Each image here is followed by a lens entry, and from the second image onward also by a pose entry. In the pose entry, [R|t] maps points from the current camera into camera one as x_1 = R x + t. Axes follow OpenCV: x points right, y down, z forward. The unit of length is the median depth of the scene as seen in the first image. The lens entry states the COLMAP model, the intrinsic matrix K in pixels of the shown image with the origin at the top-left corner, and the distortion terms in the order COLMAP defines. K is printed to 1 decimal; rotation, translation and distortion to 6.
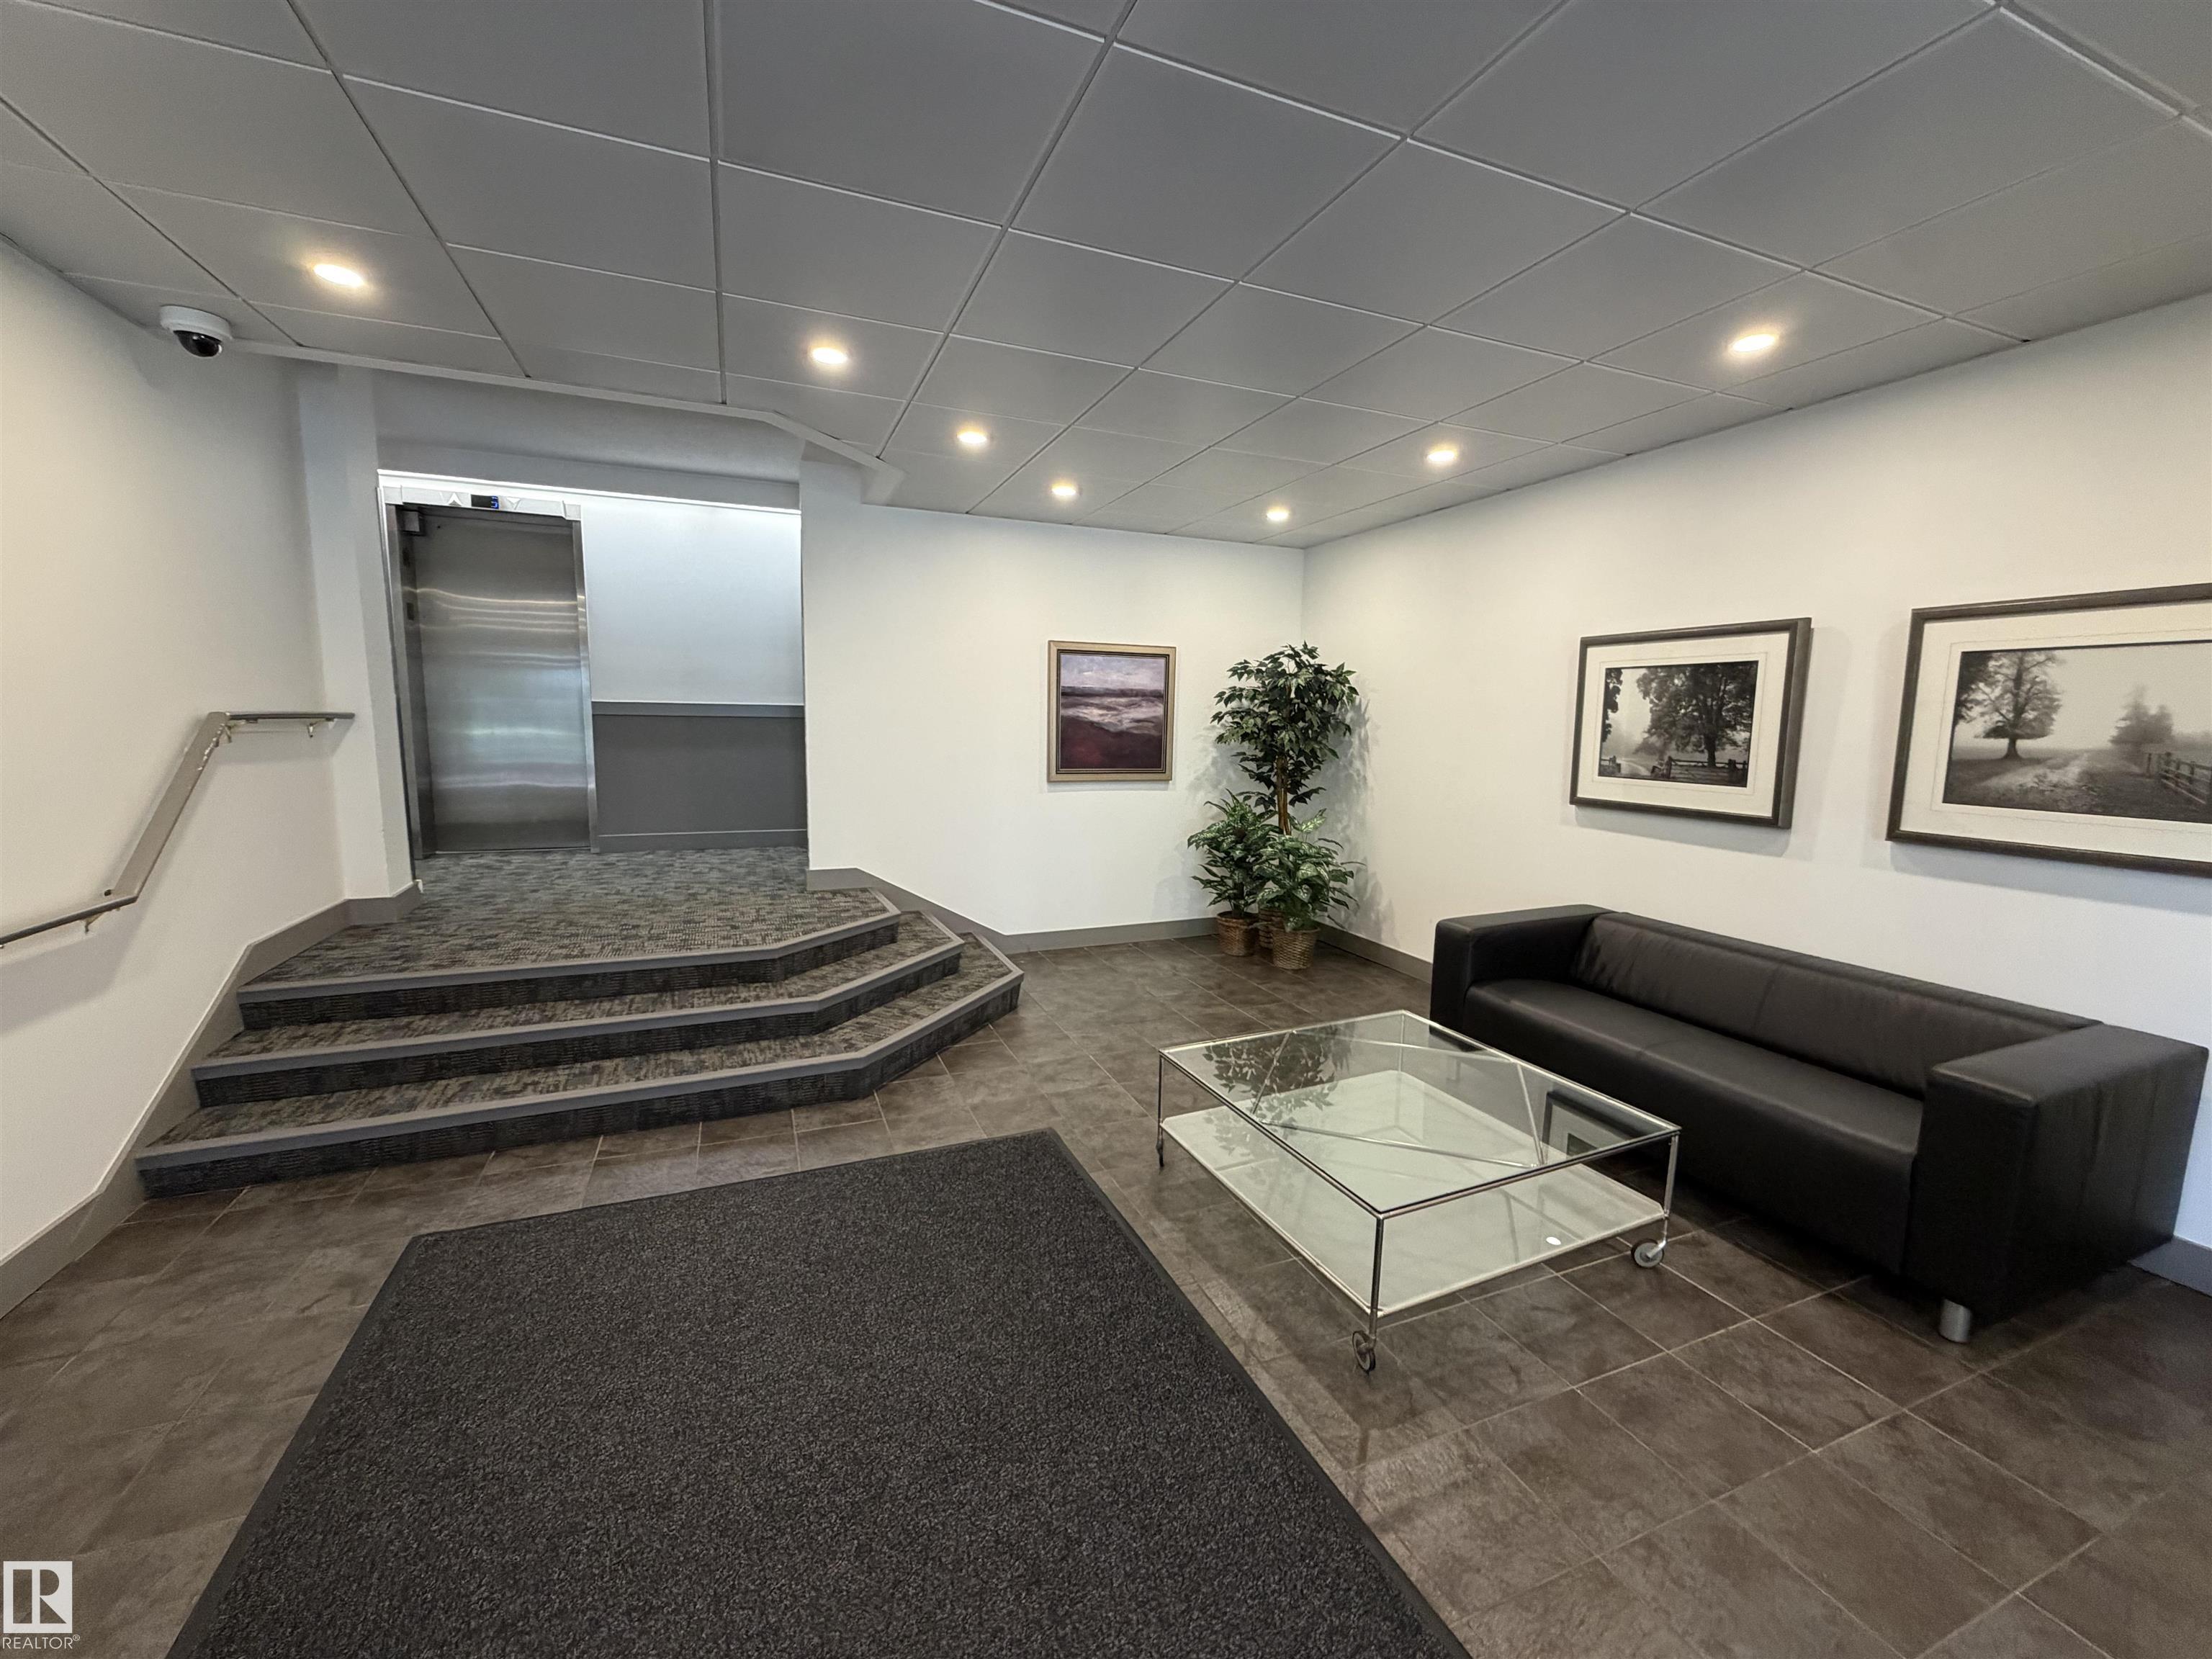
lens RADIAL K [[880.5, 0, 1098.0], [0, 880.5, 824.4], [0, 0, 1]] dist [0.000979, -0.000481]
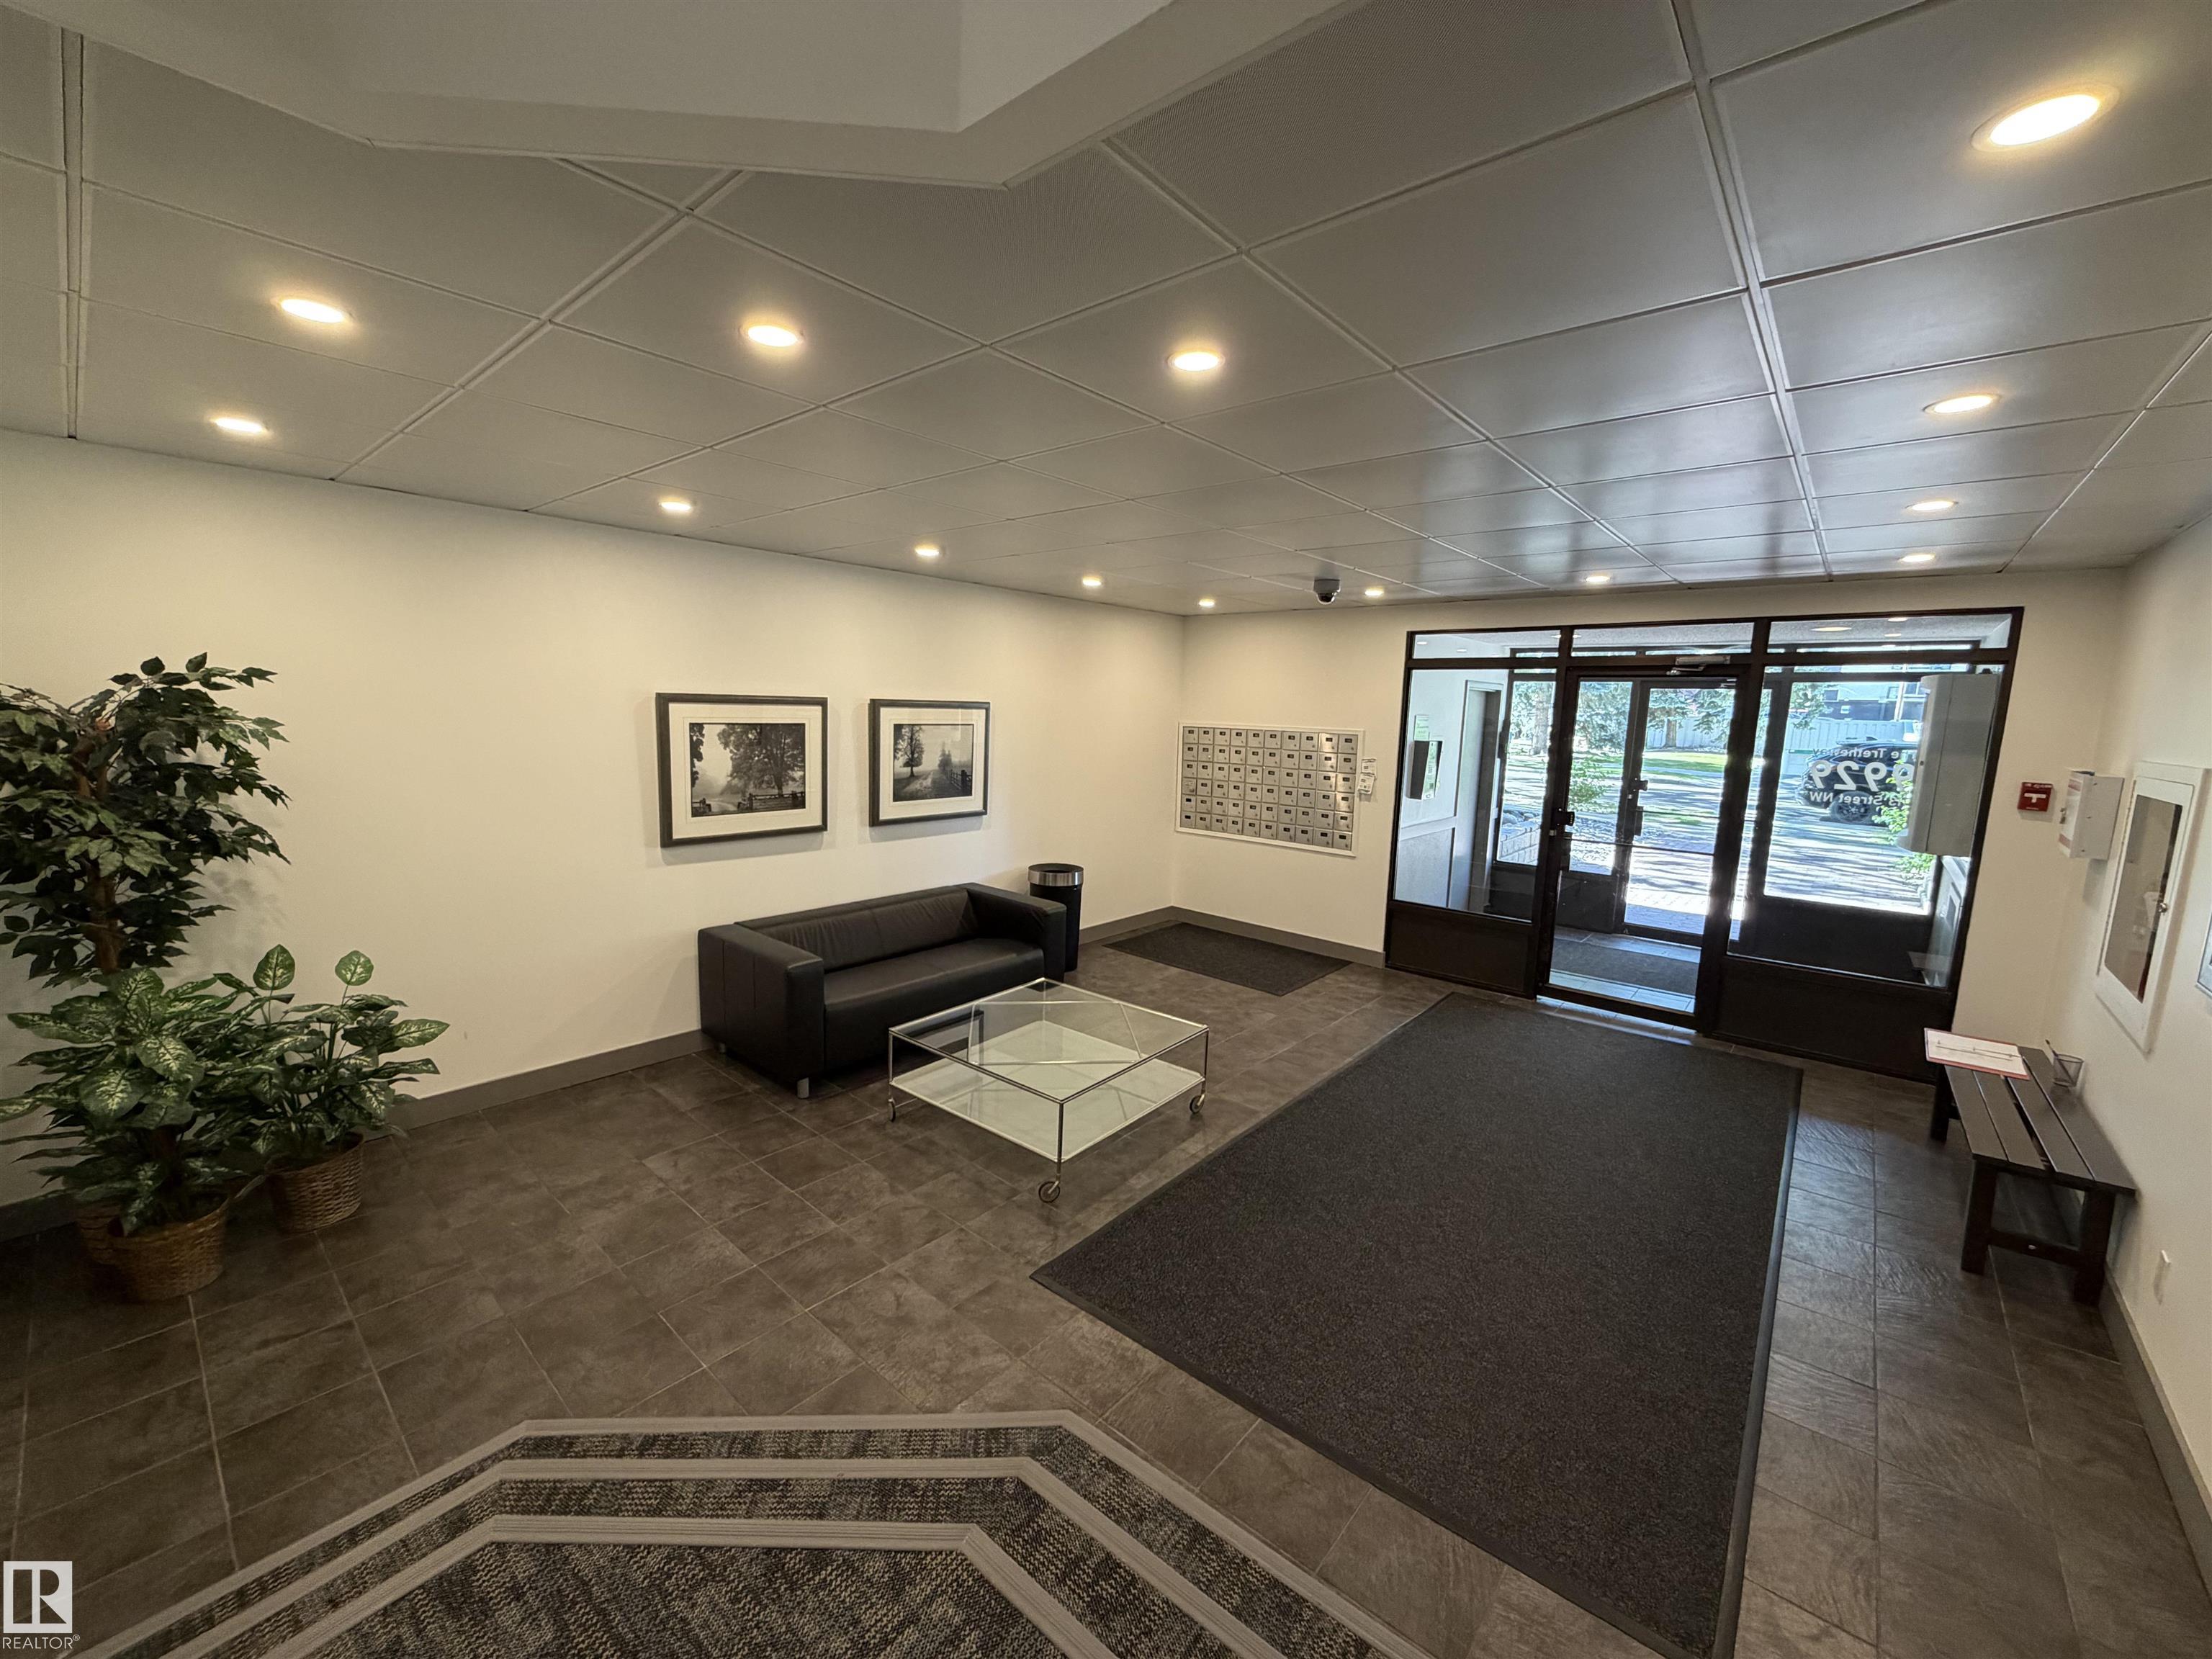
lens RADIAL K [[880.5, 0, 1095.4], [0, 880.5, 828.6], [0, 0, 1]] dist [0.000979, -0.000481]
pose [[-0.447188, -0.154100, 0.881065, -0.766033], [0.074241, 0.975253, 0.208255, -0.274728], [-0.891354, 0.158541, -0.424680, 1.179188]]
